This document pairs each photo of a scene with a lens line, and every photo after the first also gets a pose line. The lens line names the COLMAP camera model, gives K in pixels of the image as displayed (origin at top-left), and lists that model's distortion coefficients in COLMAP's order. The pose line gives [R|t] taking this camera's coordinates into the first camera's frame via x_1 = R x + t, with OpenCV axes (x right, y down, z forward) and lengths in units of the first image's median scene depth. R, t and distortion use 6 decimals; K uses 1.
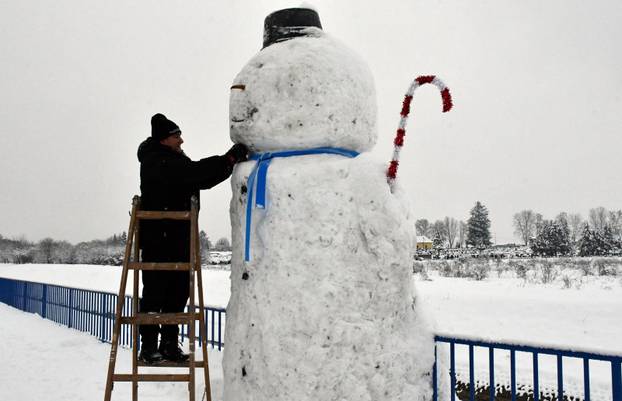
lens RADIAL K [[570.2, 0, 311.0], [0, 570.2, 200.5], [0, 0, 1]] dist [-0.131910, 0.068923]
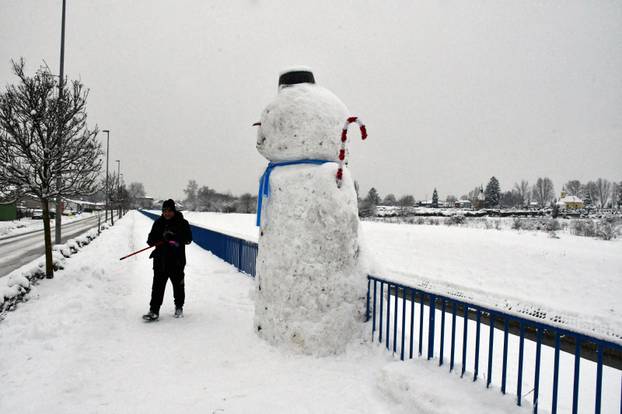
lens RADIAL K [[496.3, 0, 311.0], [0, 496.3, 207.0], [0, 0, 1]] dist [-0.147901, 0.112957]
pose [[0.946647, 0.024117, -0.321368, 0.543438], [0.005972, 0.995712, 0.092314, -0.093824], [0.322216, -0.089308, 0.942444, -0.401630]]
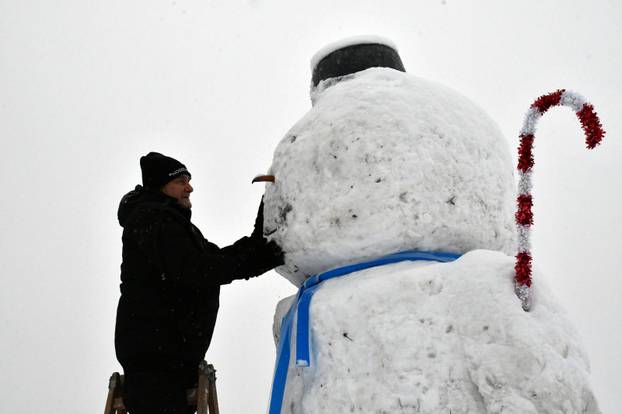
lens RADIAL K [[1020.0, 0, 311.0], [0, 1020.0, 207.0], [0, 0, 1]] dist [0.282803, 0.121011]
pose [[0.943158, -0.159055, -0.291813, 0.259533], [0.072610, 0.955447, -0.286093, 0.165801], [0.324316, 0.248643, 0.912686, -0.005862]]
